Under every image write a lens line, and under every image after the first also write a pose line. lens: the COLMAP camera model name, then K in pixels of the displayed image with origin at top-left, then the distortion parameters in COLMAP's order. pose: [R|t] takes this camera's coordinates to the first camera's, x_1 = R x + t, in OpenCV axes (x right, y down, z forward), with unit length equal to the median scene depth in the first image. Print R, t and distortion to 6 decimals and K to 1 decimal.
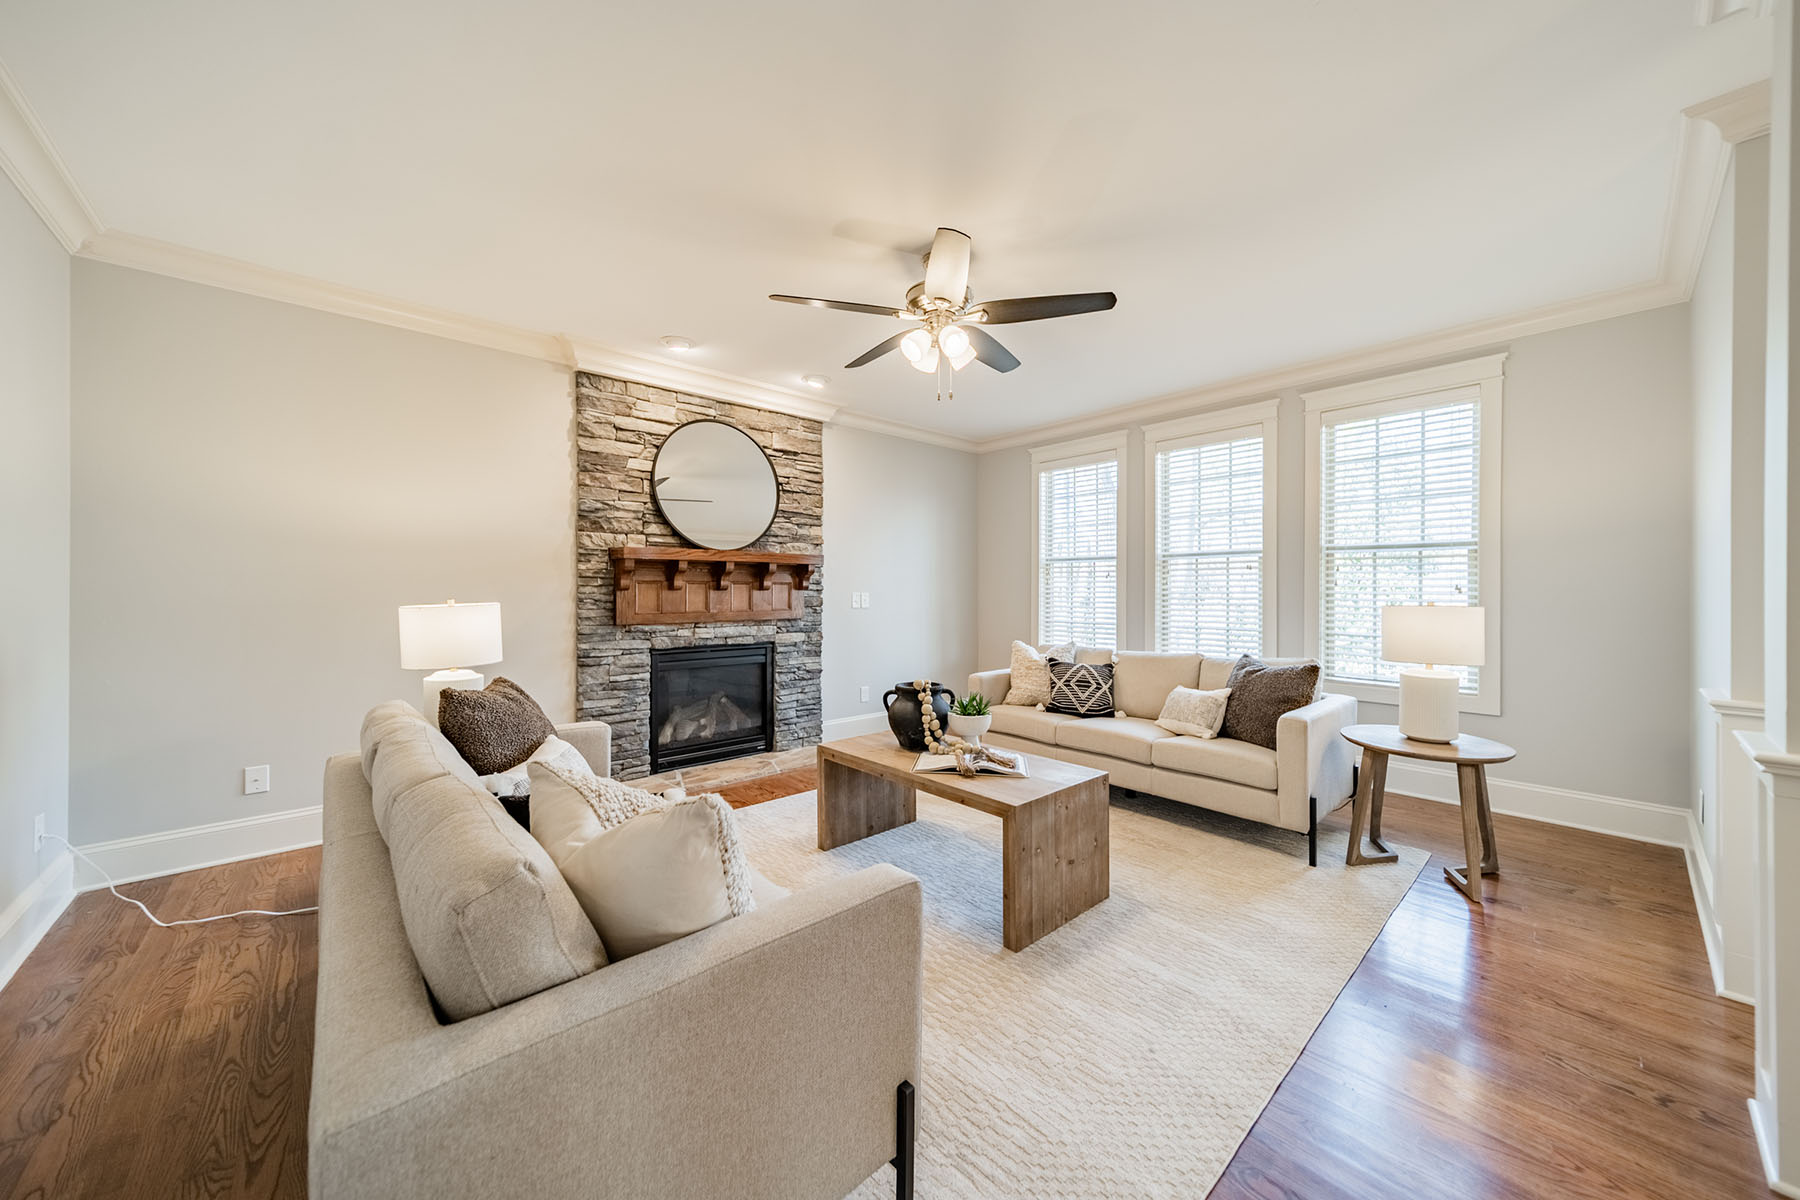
lens RADIAL K [[634.7, 0, 912.0], [0, 634.7, 592.8], [0, 0, 1]] dist [0.006723, 0.000084]
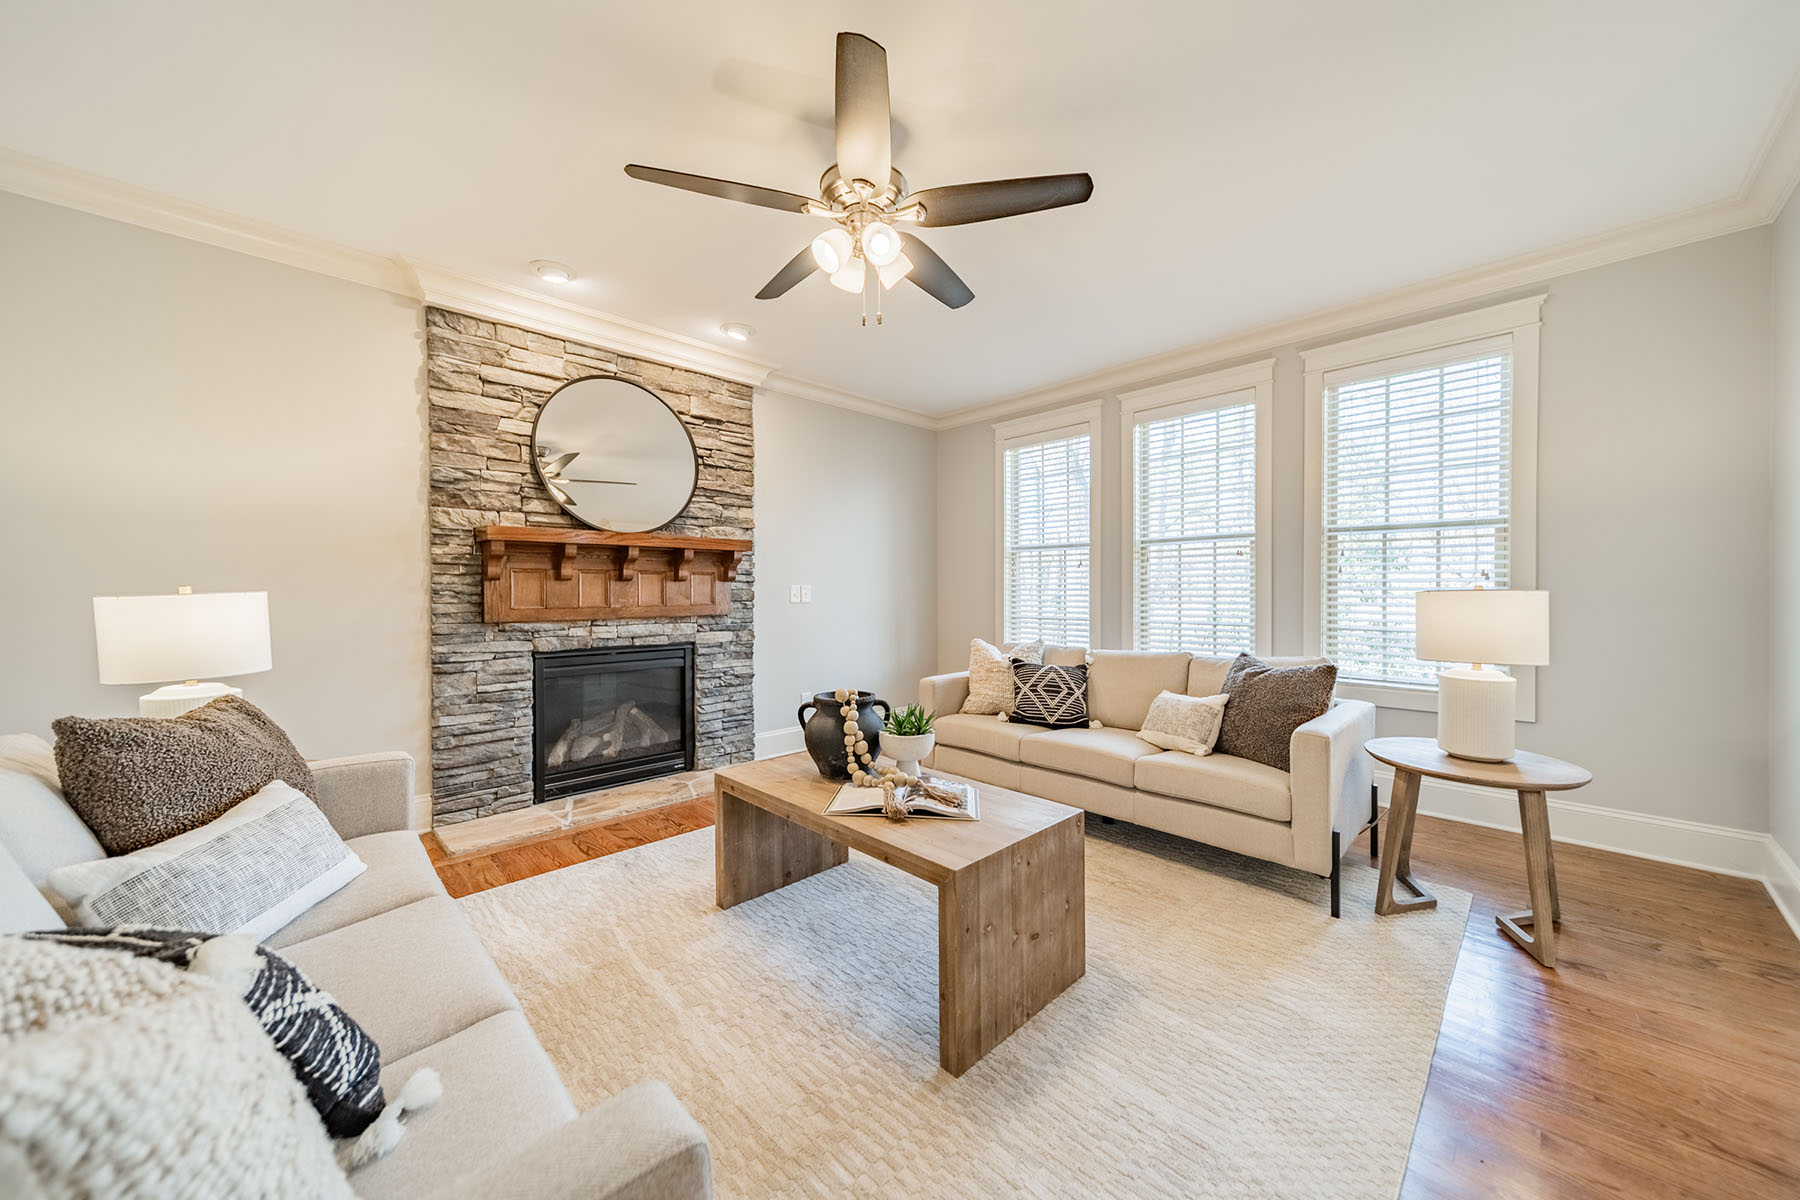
lens RADIAL K [[634.7, 0, 913.3], [0, 634.7, 595.9], [0, 0, 1]] dist [0.006723, 0.000084]
pose [[0.998997, -0.004034, 0.044603, 0.090960], [0.003793, 0.999978, 0.005479, 0.026889], [-0.044625, -0.005304, 0.998990, 0.314107]]
